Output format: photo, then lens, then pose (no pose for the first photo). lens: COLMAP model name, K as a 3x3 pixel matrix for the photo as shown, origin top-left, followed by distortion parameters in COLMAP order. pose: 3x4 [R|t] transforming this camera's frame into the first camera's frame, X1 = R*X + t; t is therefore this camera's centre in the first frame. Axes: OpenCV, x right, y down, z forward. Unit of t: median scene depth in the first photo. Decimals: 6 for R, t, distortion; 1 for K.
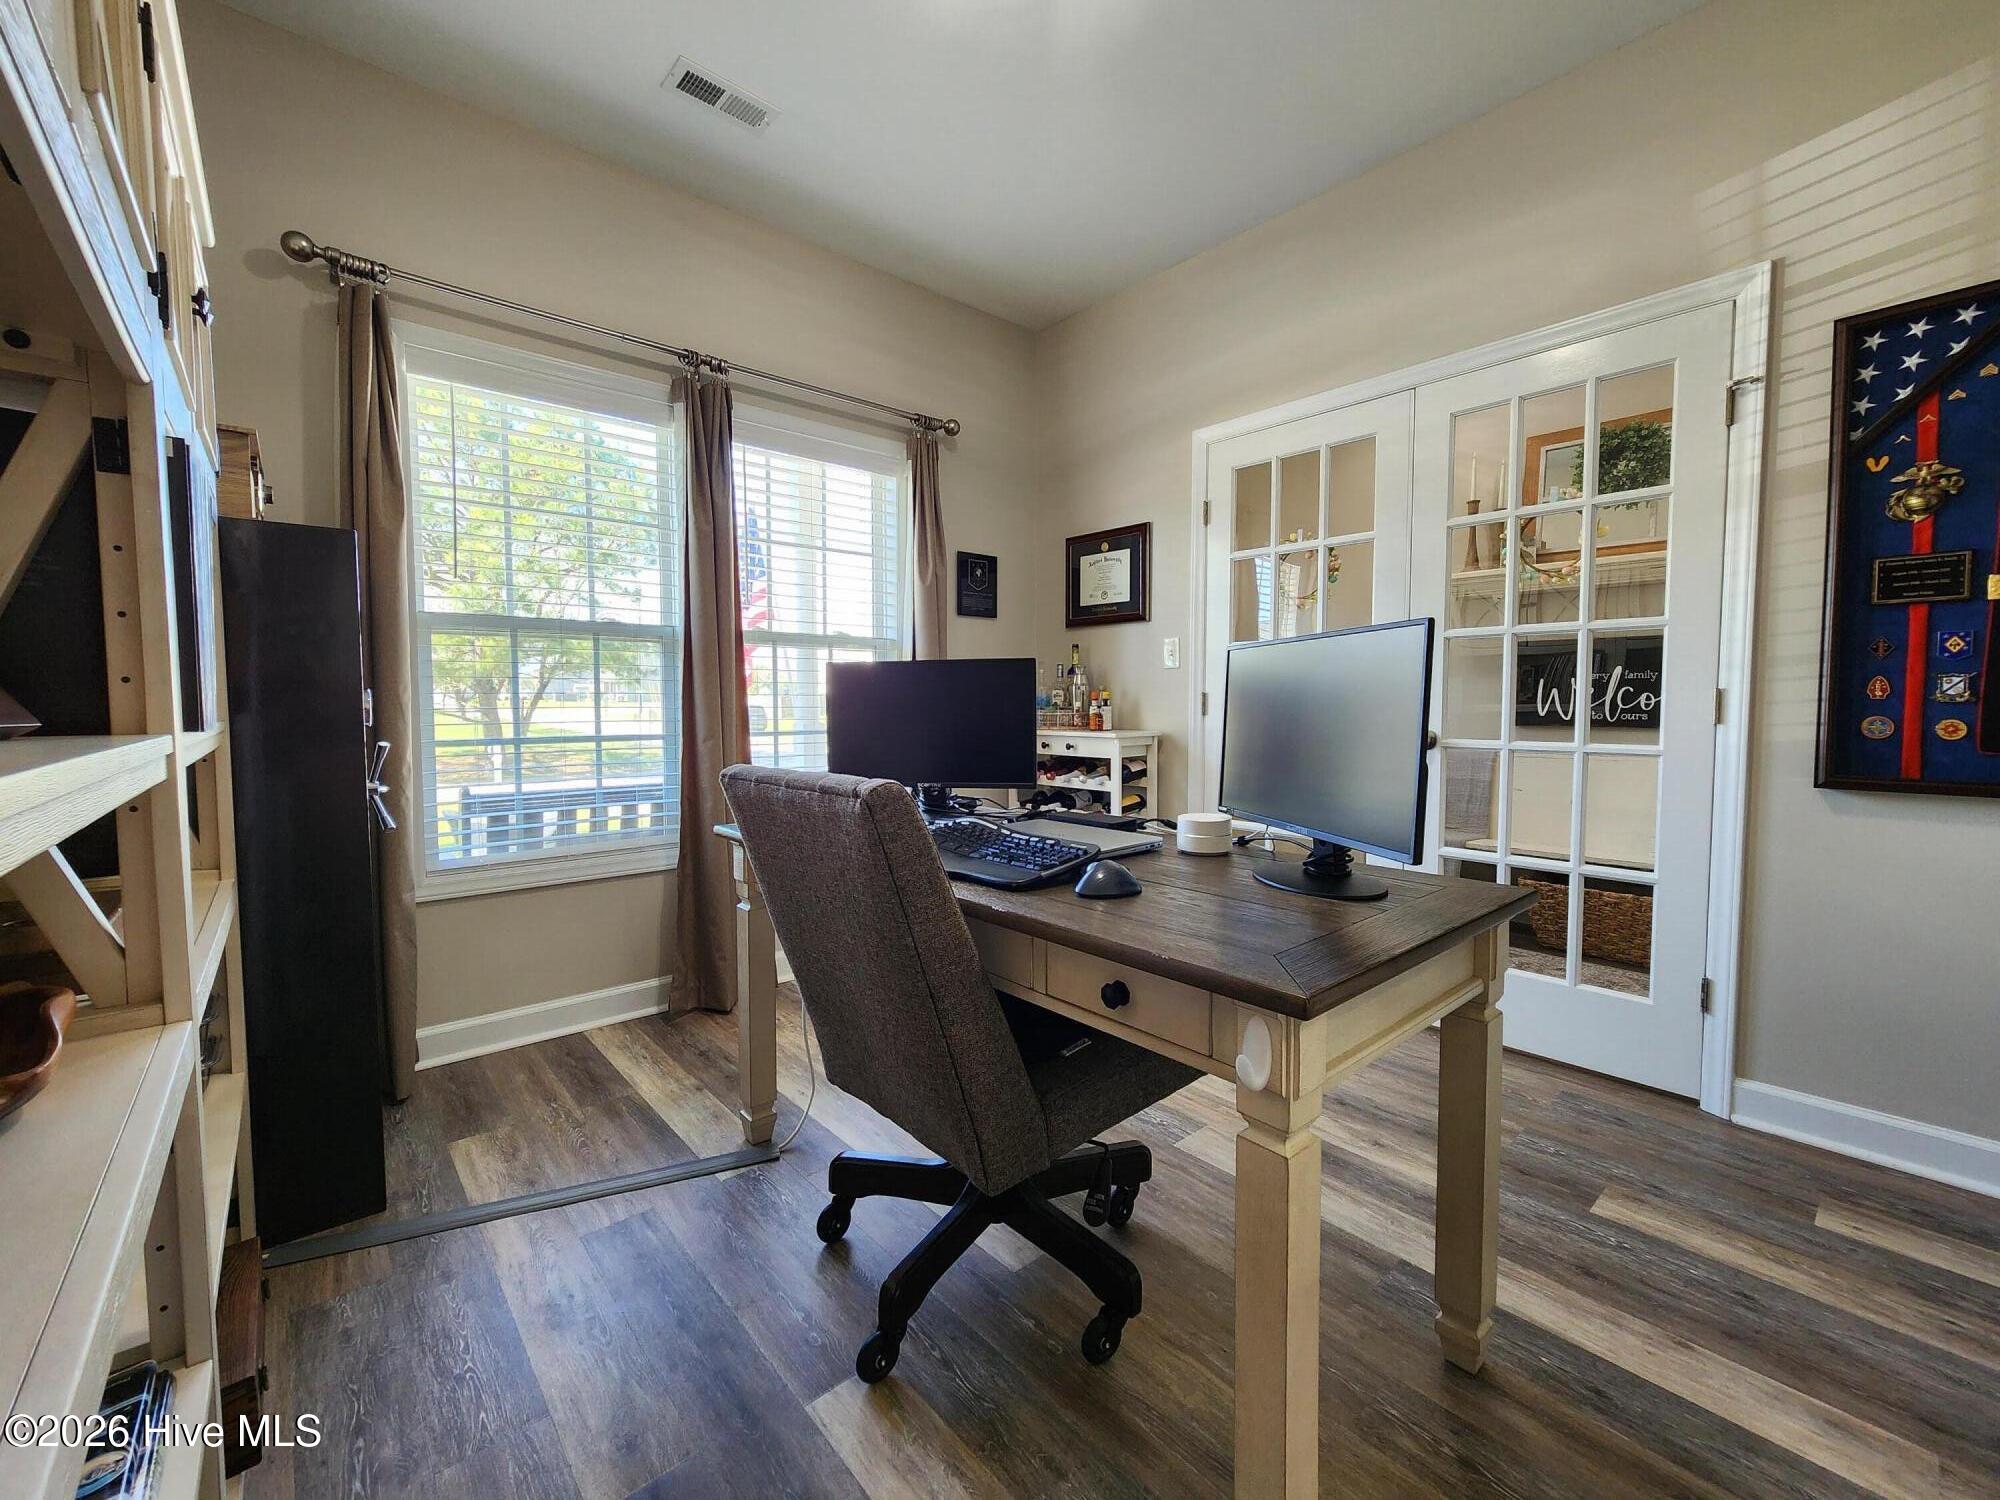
lens RADIAL K [[820.0, 0, 995.3], [0, 820.0, 738.3], [0, 0, 1]] dist [-0.001368, 0.000118]
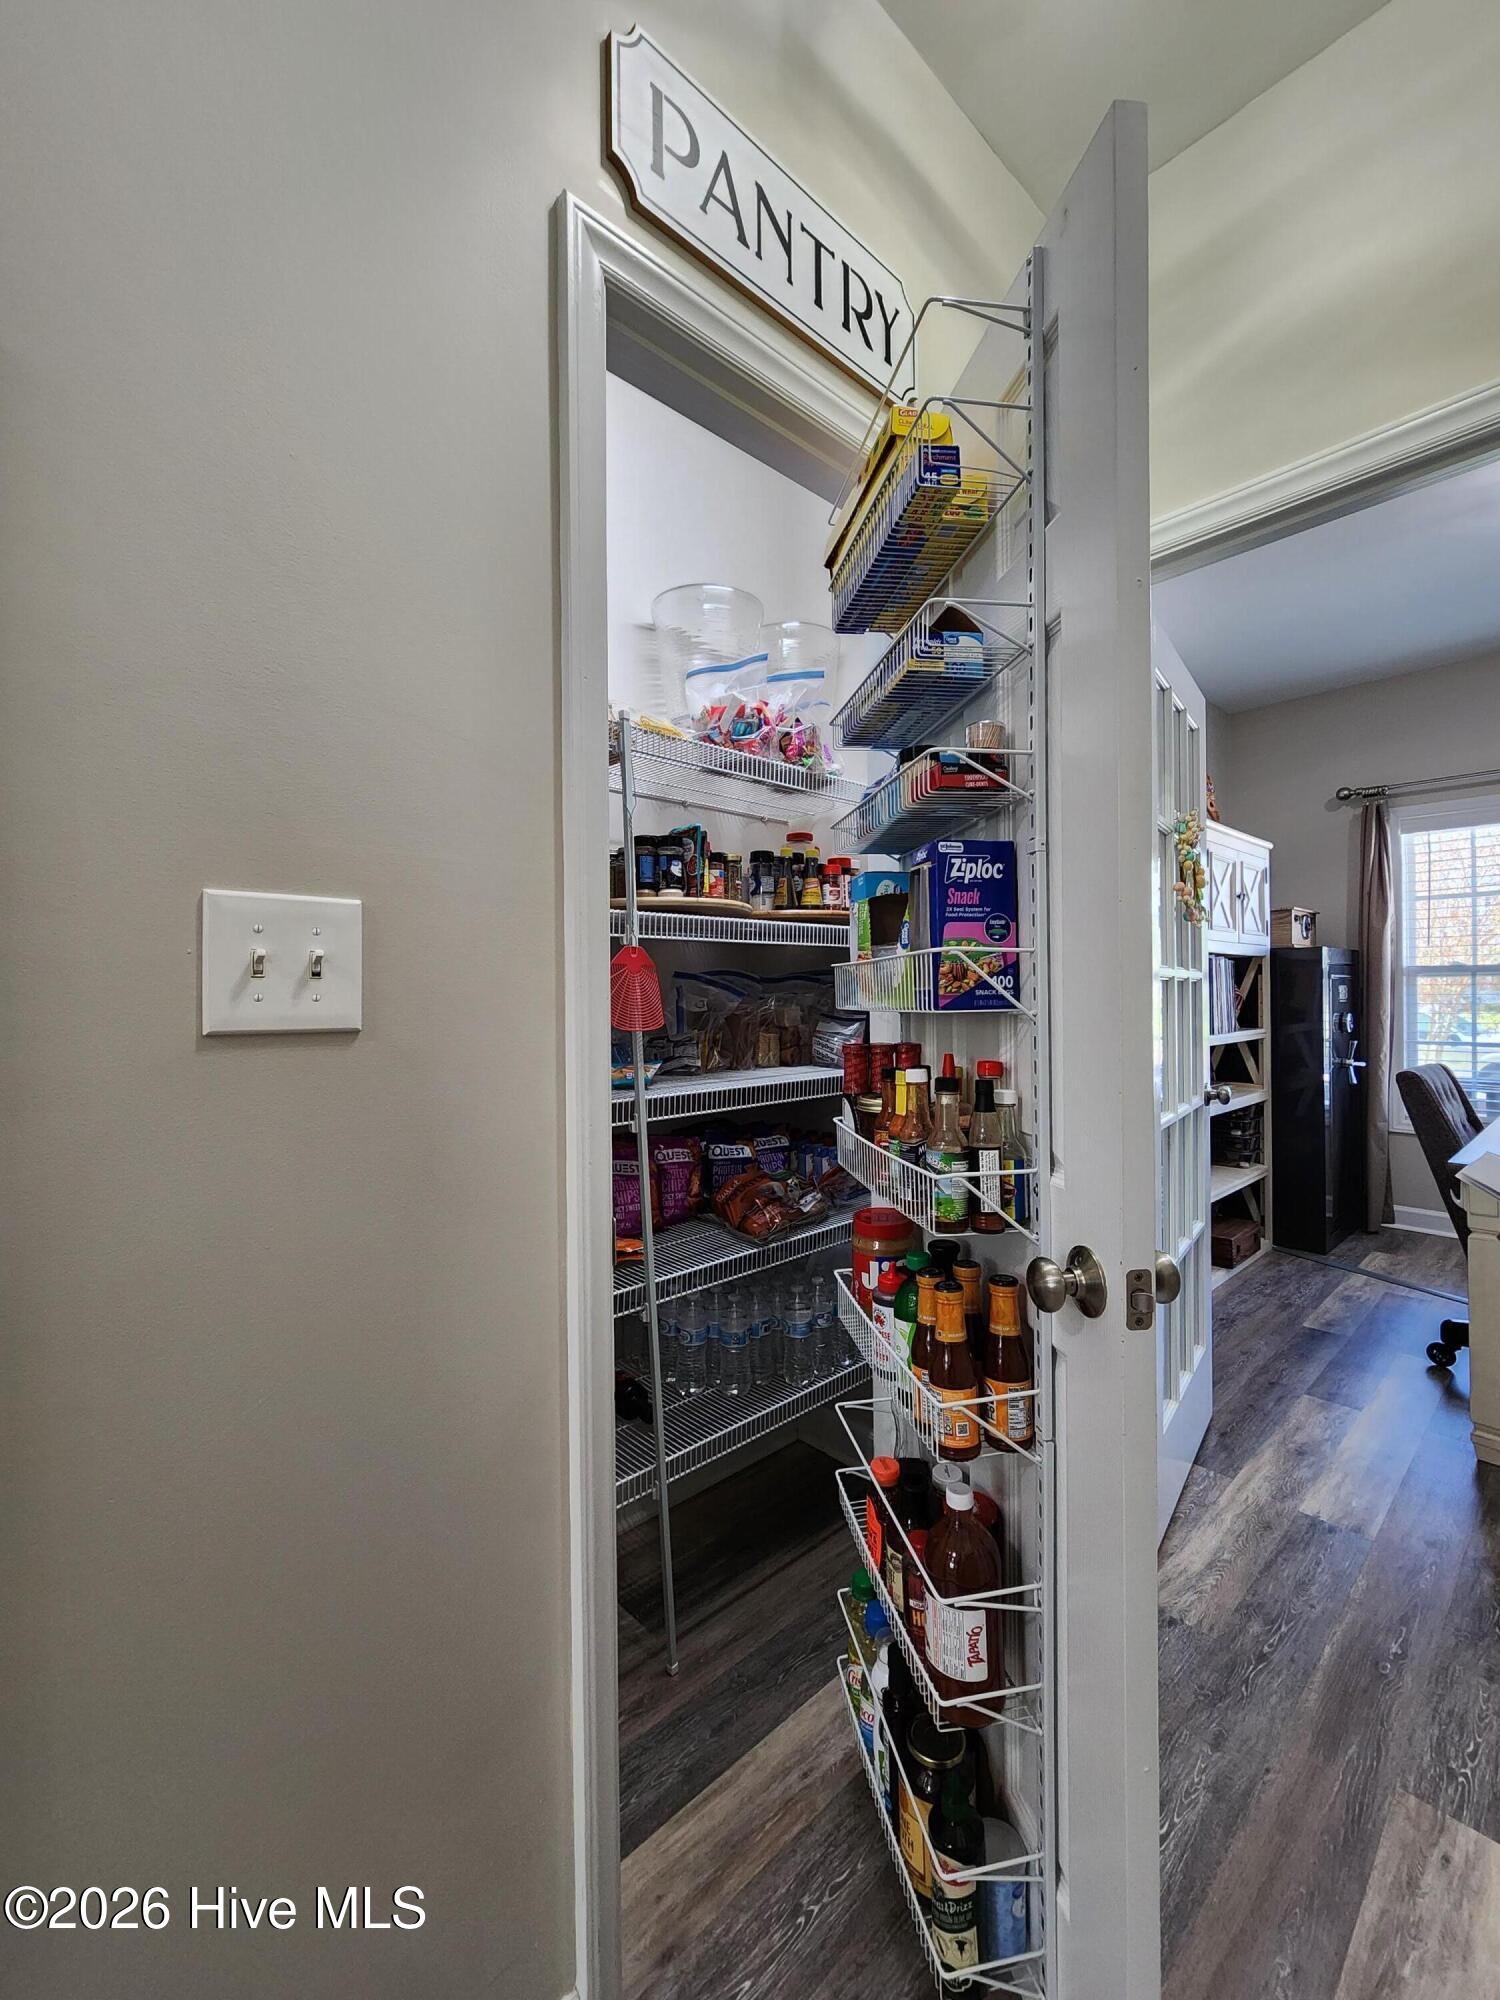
lens RADIAL K [[820.0, 0, 746.7], [0, 820.0, 993.6], [0, 0, 1]] dist [-0.001368, 0.000118]
pose [[0.025899, 0.007049, -0.999640, 1.181723], [-0.049472, 0.998759, 0.005761, -0.043366], [0.998440, 0.049305, 0.026216, -0.528537]]
